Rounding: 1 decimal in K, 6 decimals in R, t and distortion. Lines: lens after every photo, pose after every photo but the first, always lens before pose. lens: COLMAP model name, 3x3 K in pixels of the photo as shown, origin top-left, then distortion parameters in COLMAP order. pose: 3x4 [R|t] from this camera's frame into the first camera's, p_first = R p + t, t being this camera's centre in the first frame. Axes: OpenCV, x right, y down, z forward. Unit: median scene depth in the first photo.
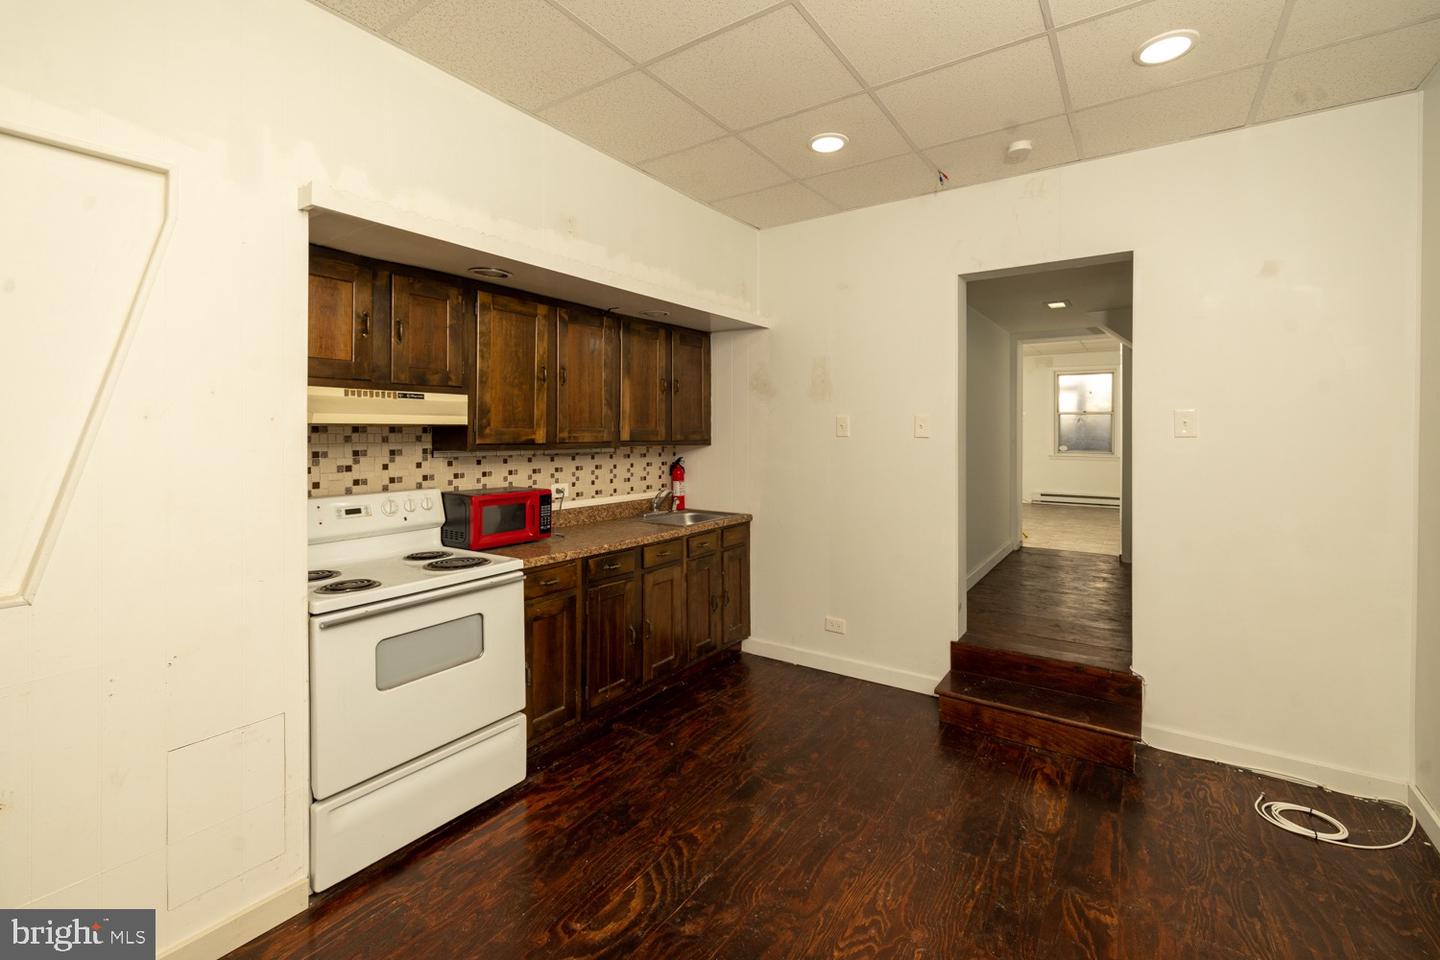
lens RADIAL K [[641.0, 0, 690.0], [0, 641.0, 426.9], [0, 0, 1]] dist [0.000540, 0.000036]
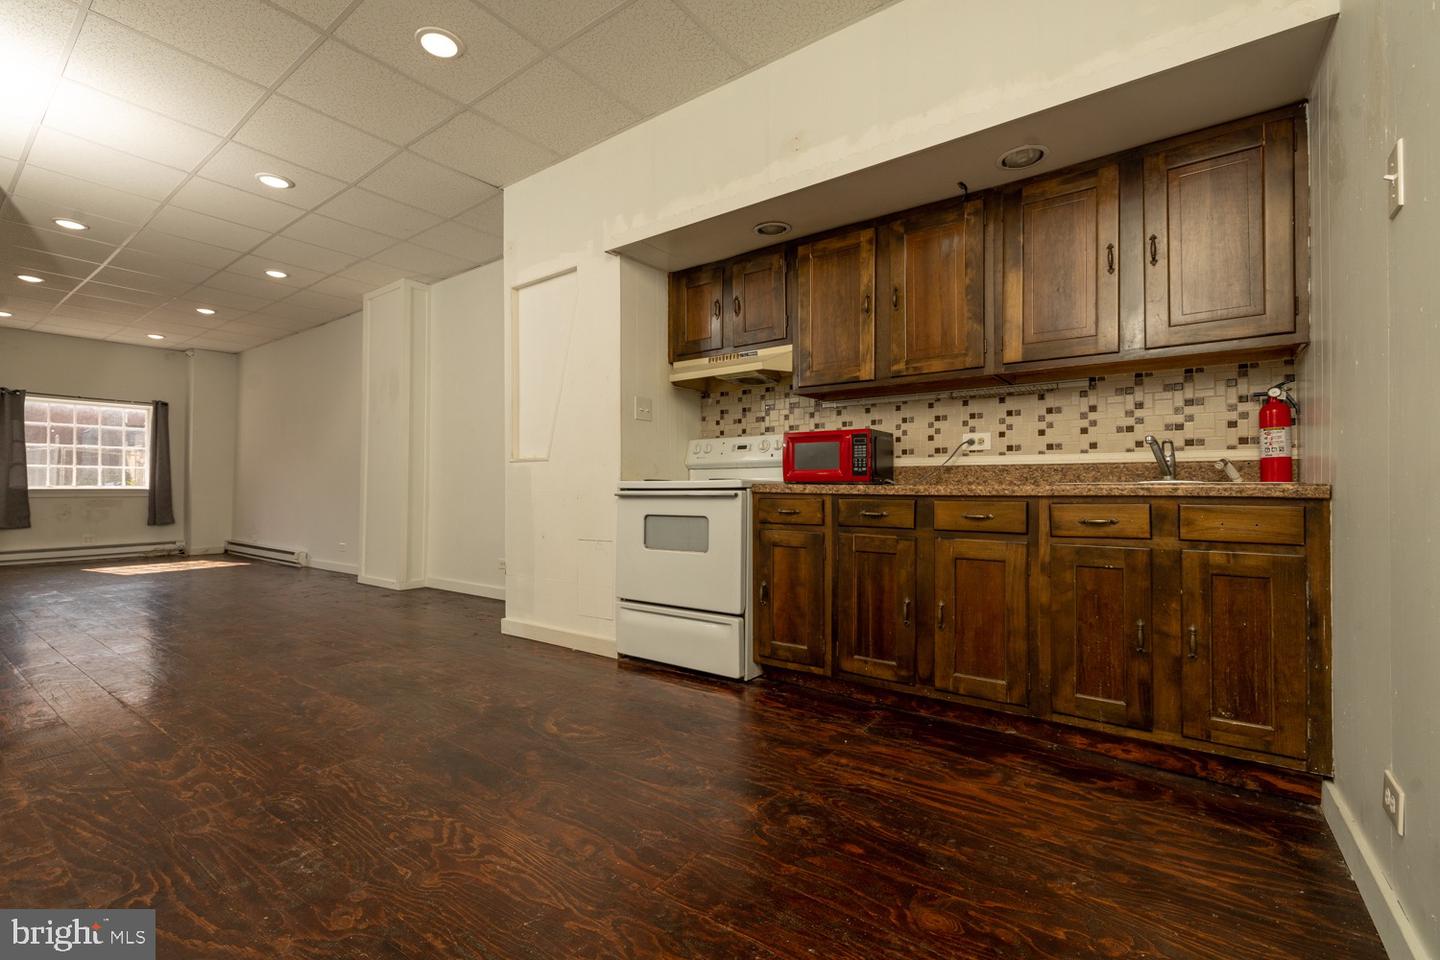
lens RADIAL K [[616.4, 0, 725.2], [0, 616.4, 483.2], [0, 0, 1]] dist [-0.000298, -0.000044]
pose [[-0.008219, -0.010320, -0.999913, 0.719379], [0.001694, 0.999945, -0.010335, 0.201477], [0.999965, -0.001779, -0.008201, 0.883055]]
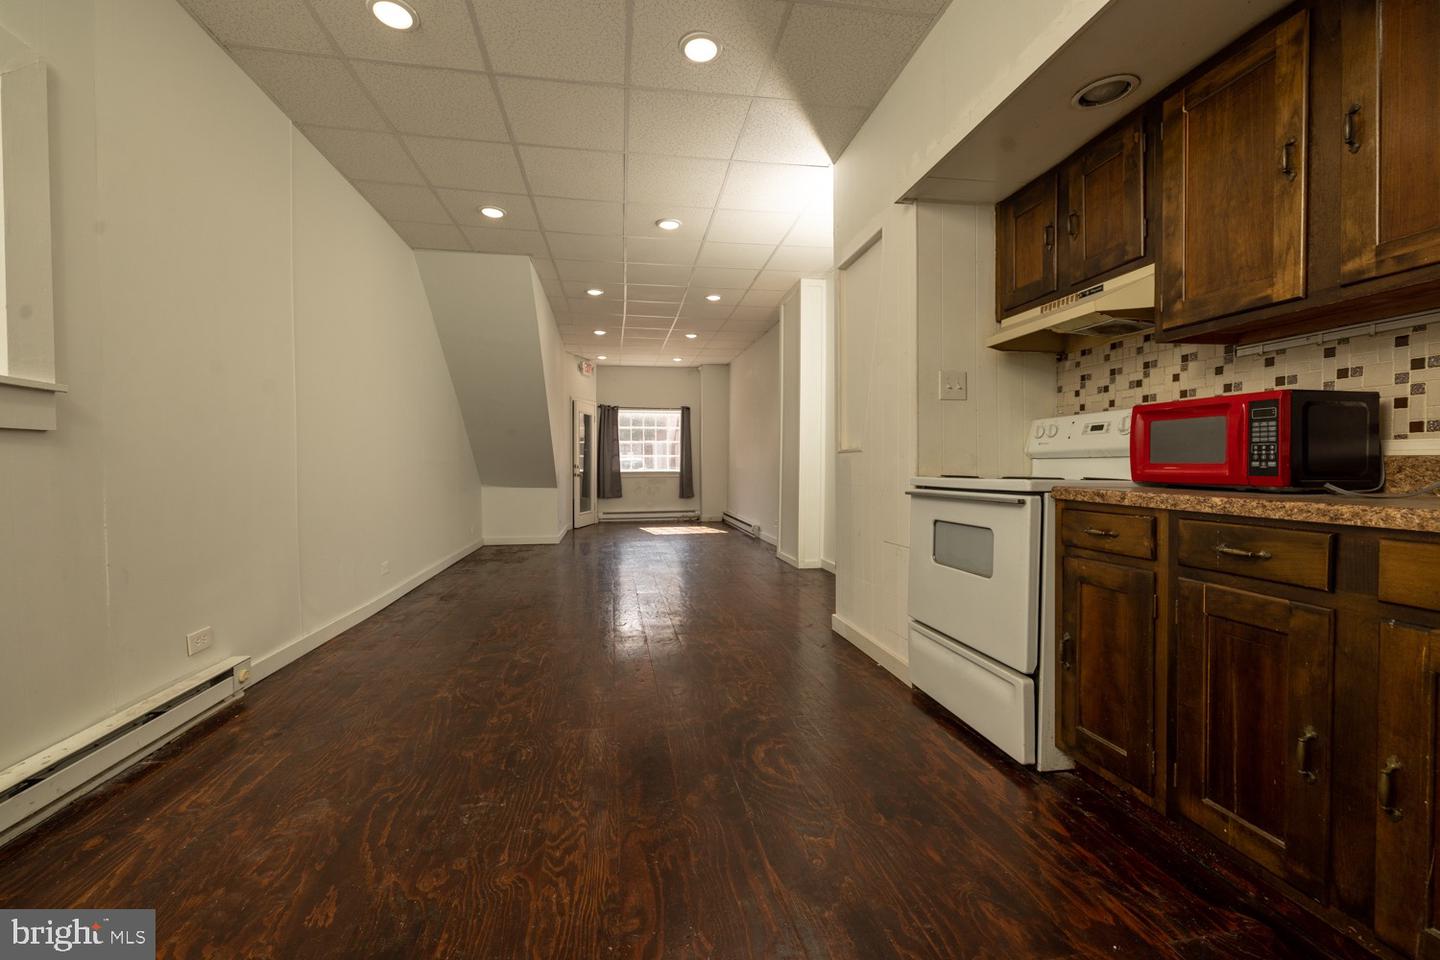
lens RADIAL K [[613.8, 0, 719.7], [0, 613.8, 474.9], [0, 0, 1]] dist [0.000505, 0.000132]
pose [[-0.702805, 0.009587, -0.711318, 0.464431], [0.002577, 0.999937, 0.010931, 0.172205], [0.711378, 0.005849, -0.702785, 1.124558]]
